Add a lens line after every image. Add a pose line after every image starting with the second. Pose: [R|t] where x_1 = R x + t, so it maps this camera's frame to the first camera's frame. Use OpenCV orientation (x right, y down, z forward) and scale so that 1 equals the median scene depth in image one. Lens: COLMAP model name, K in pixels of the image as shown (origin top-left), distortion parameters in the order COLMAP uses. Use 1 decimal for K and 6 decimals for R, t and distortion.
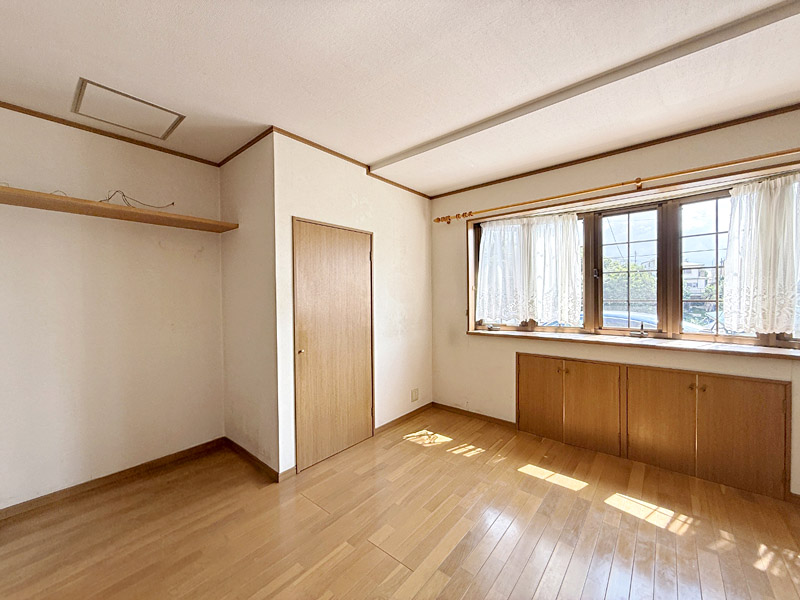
lens RADIAL K [[317.5, 0, 398.9], [0, 317.5, 298.4], [0, 0, 1]] dist [-0.000617, 0.000272]
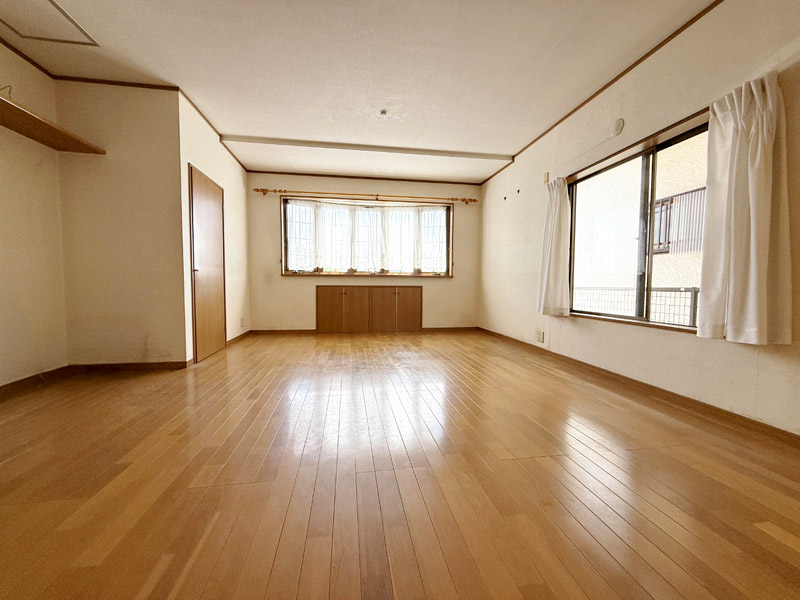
lens RADIAL K [[317.5, 0, 399.9], [0, 317.5, 301.7], [0, 0, 1]] dist [-0.000617, 0.000272]
pose [[0.646866, -0.028909, 0.762055, -0.610373], [-0.004490, 0.999120, 0.041713, 0.190911], [-0.762590, -0.030405, 0.646167, -0.385662]]
